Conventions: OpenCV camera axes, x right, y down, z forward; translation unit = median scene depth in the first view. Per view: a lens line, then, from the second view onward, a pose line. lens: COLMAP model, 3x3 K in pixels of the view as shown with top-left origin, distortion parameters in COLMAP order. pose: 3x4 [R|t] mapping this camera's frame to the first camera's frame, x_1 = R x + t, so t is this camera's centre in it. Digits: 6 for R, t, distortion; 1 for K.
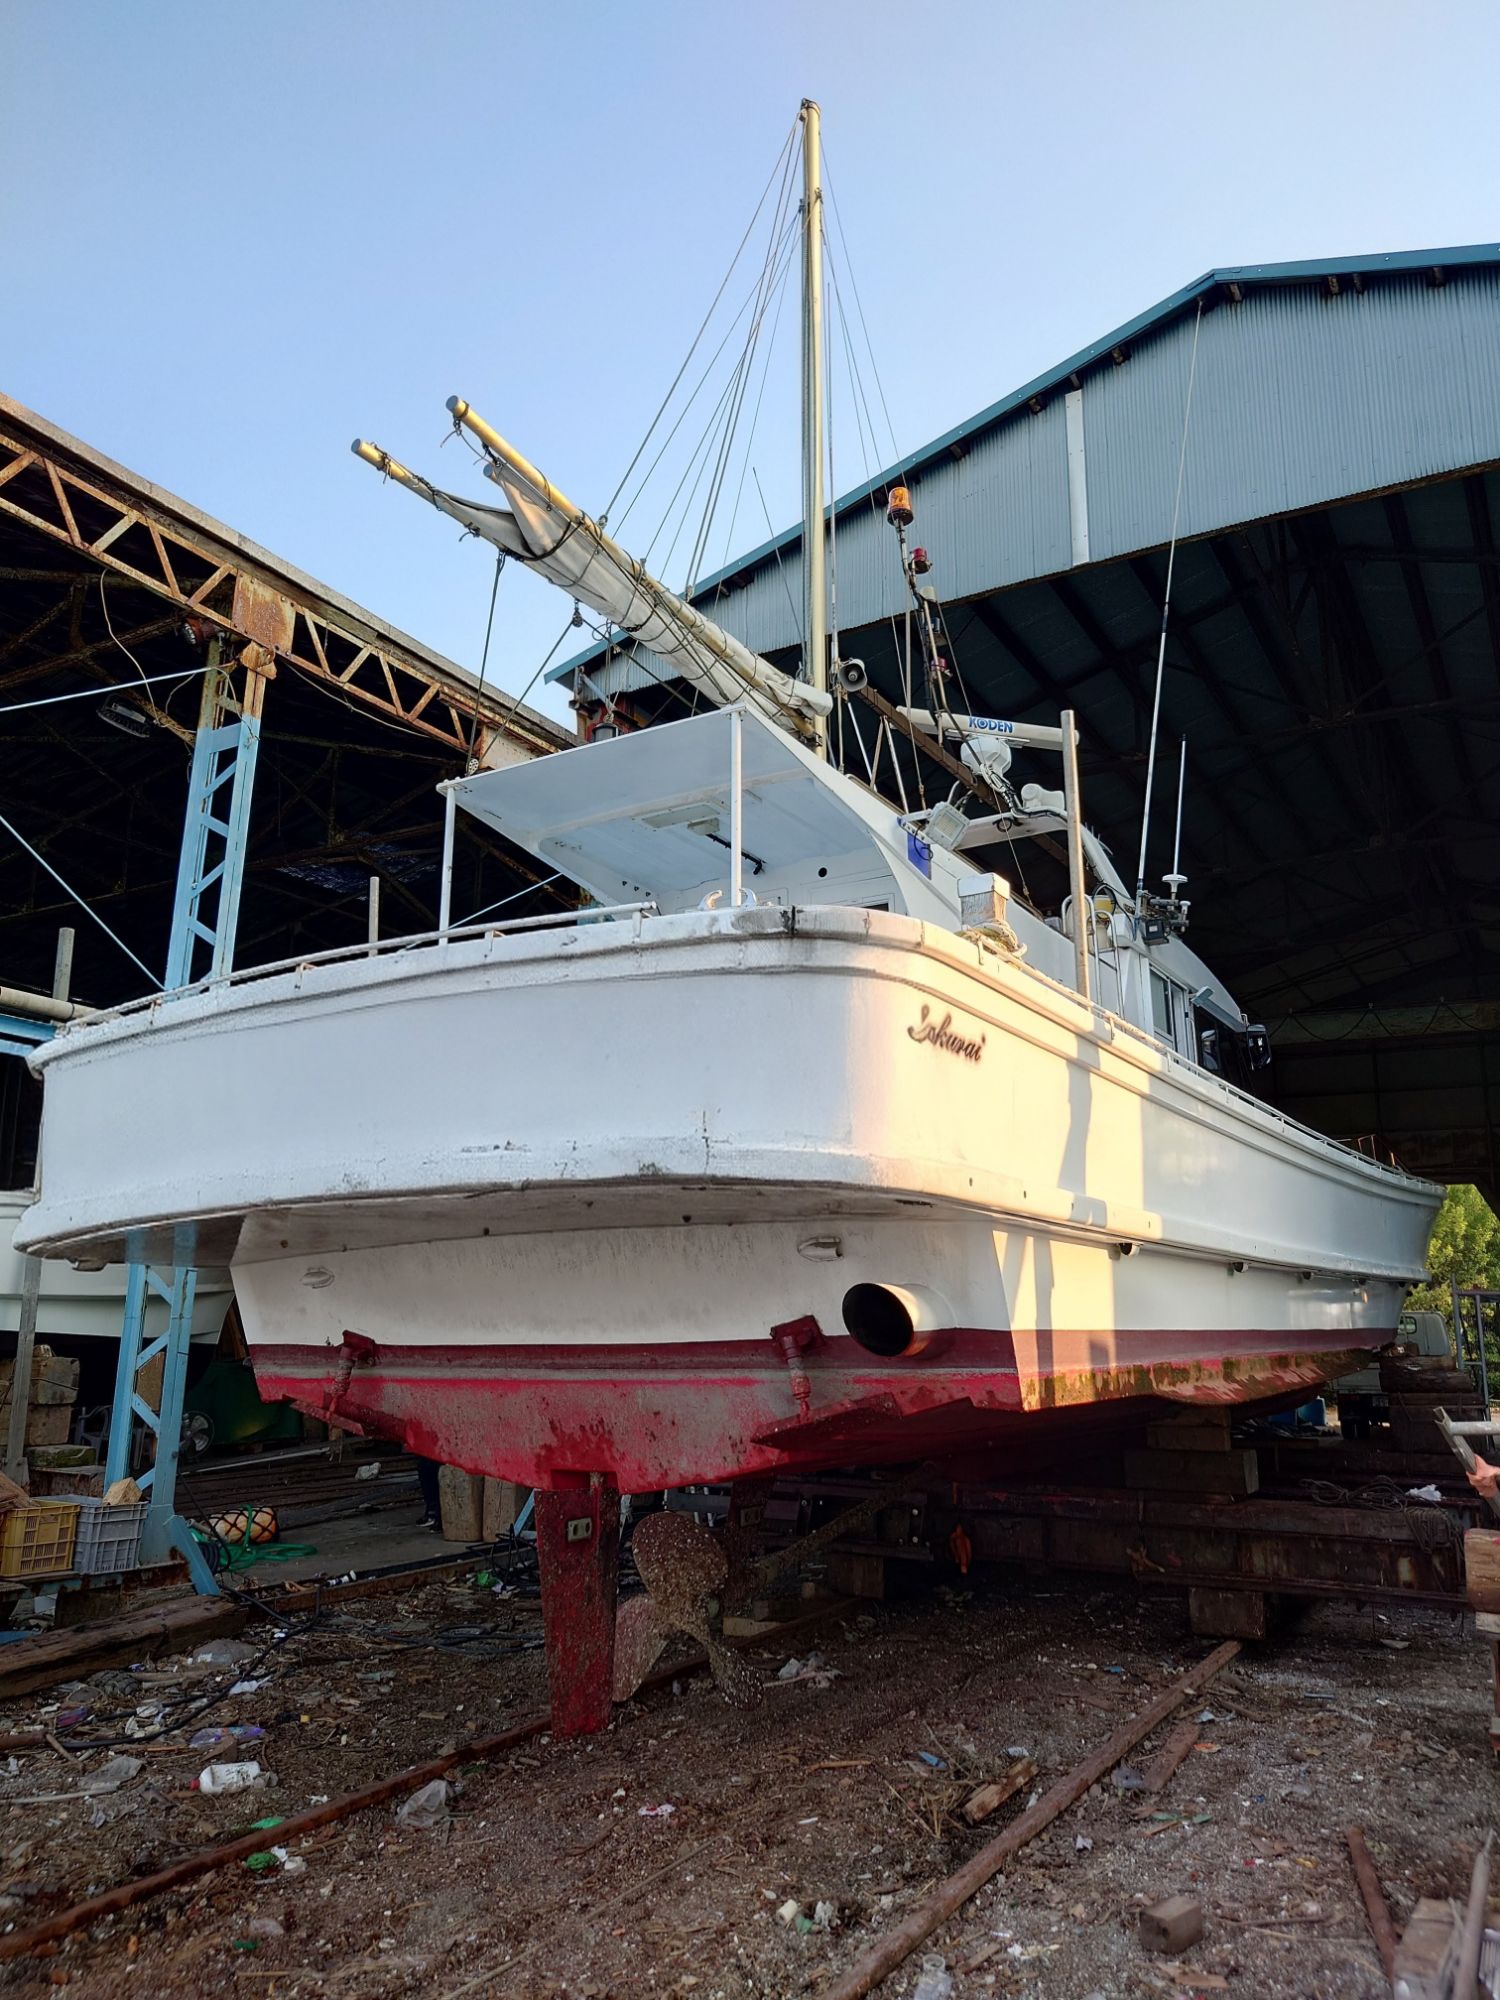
lens RADIAL K [[1430.6, 0, 750.0], [0, 1430.6, 1000.0], [0, 0, 1]] dist [-0.001480, -0.000555]
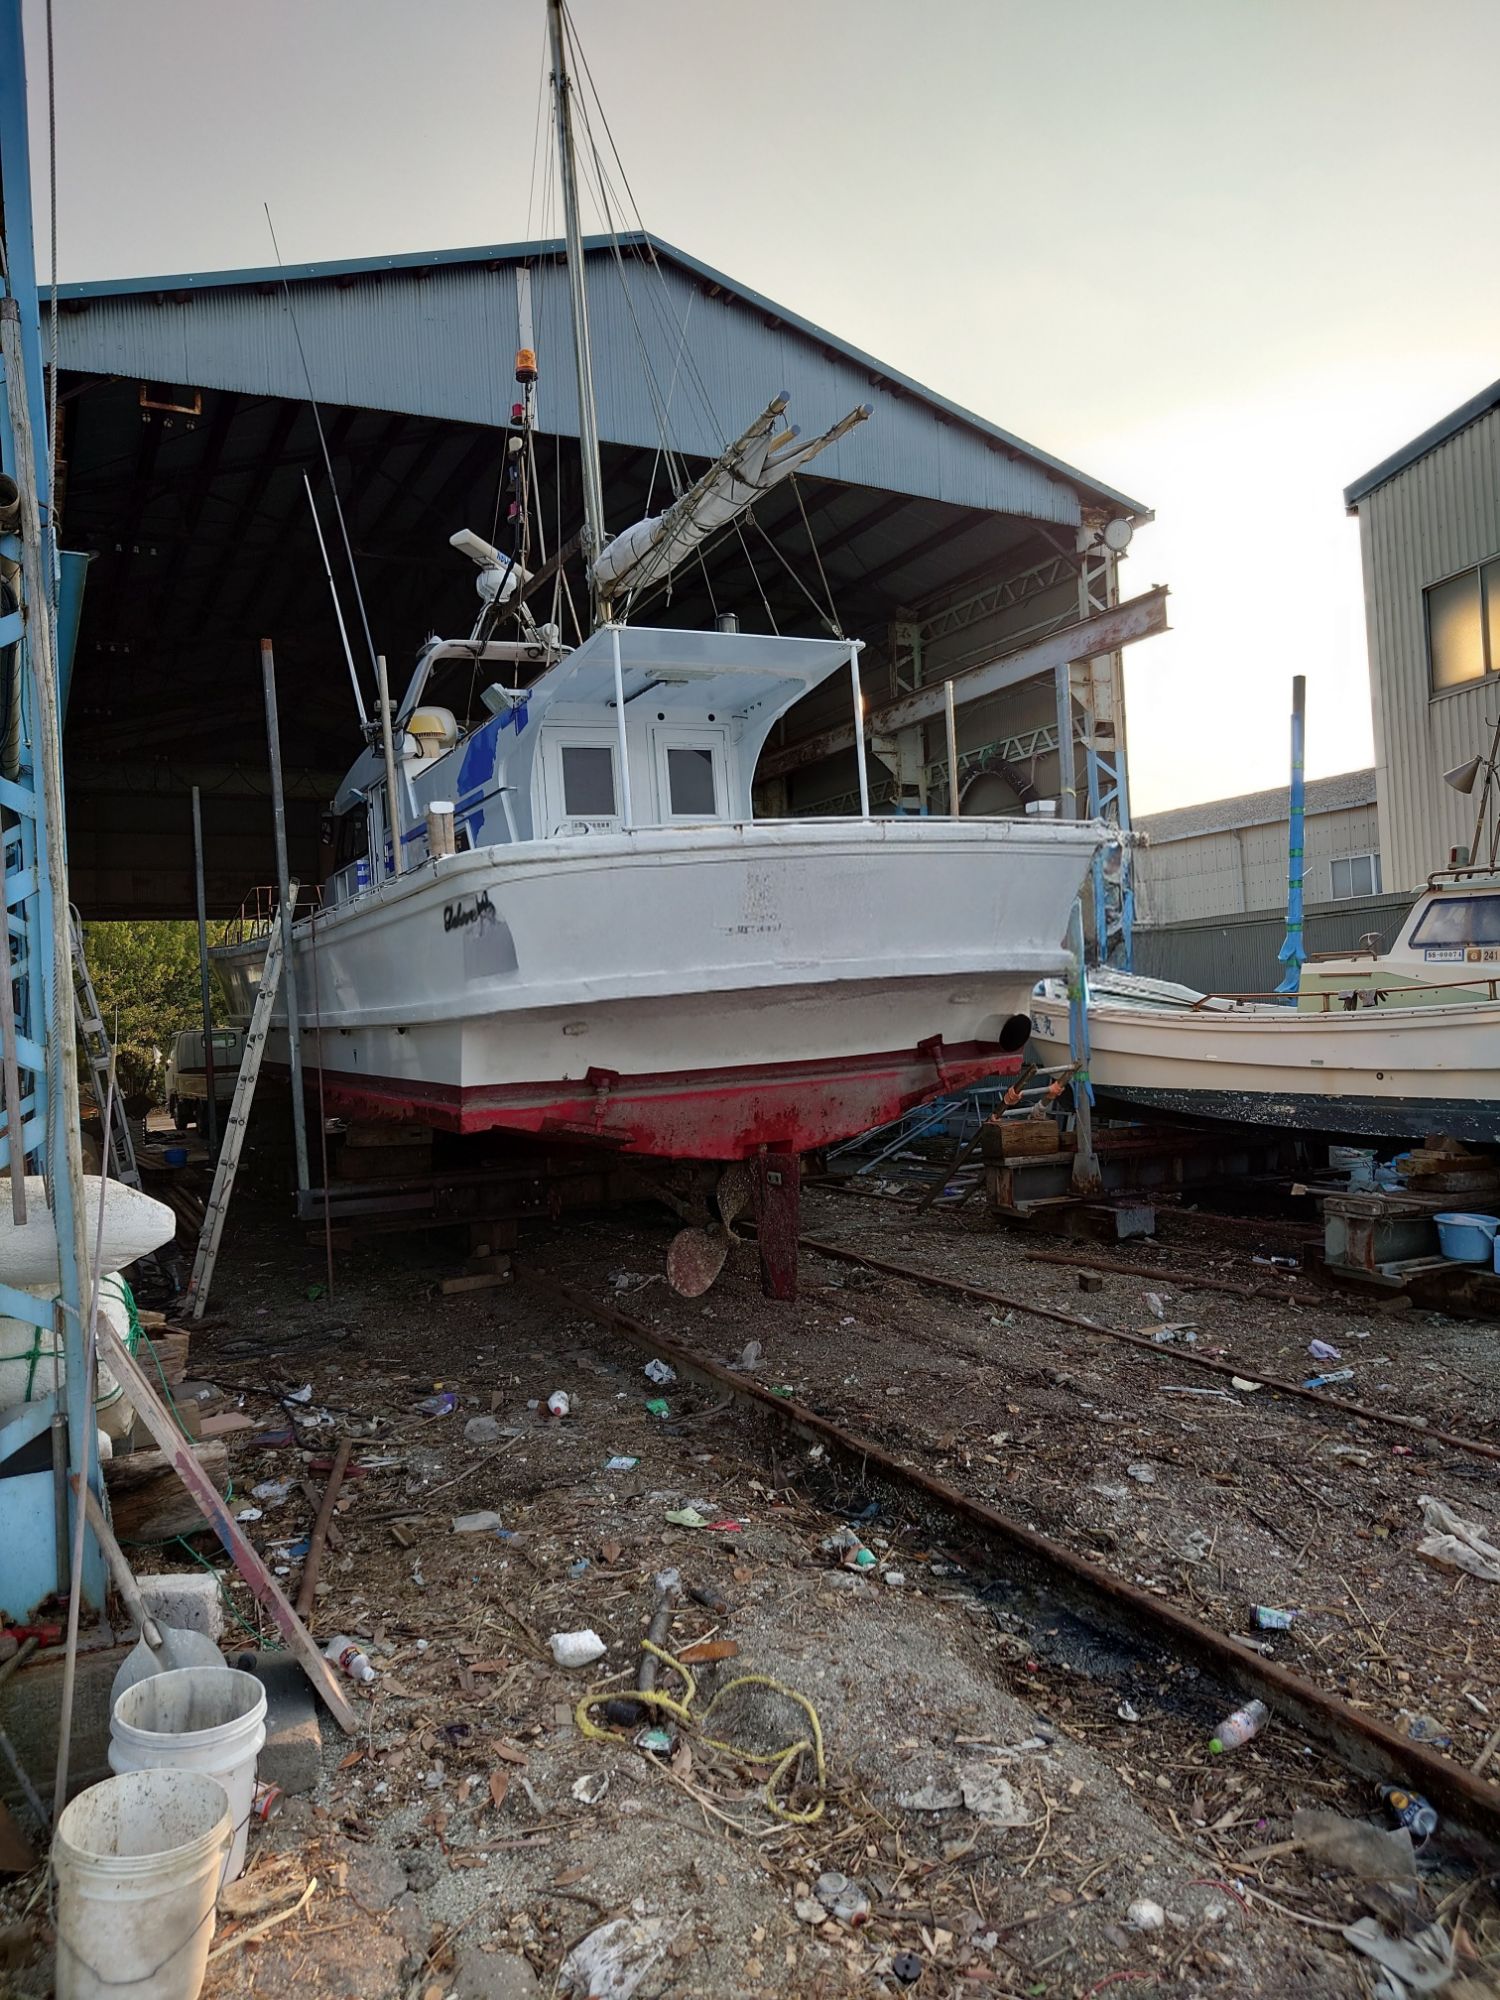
lens RADIAL K [[1430.6, 0, 750.0], [0, 1430.6, 1000.0], [0, 0, 1]] dist [-0.001480, -0.000555]
pose [[0.564486, -0.027456, 0.824986, -1.384764], [-0.130916, 0.983818, 0.122320, -0.006134], [-0.814994, -0.177052, 0.551758, 0.196141]]
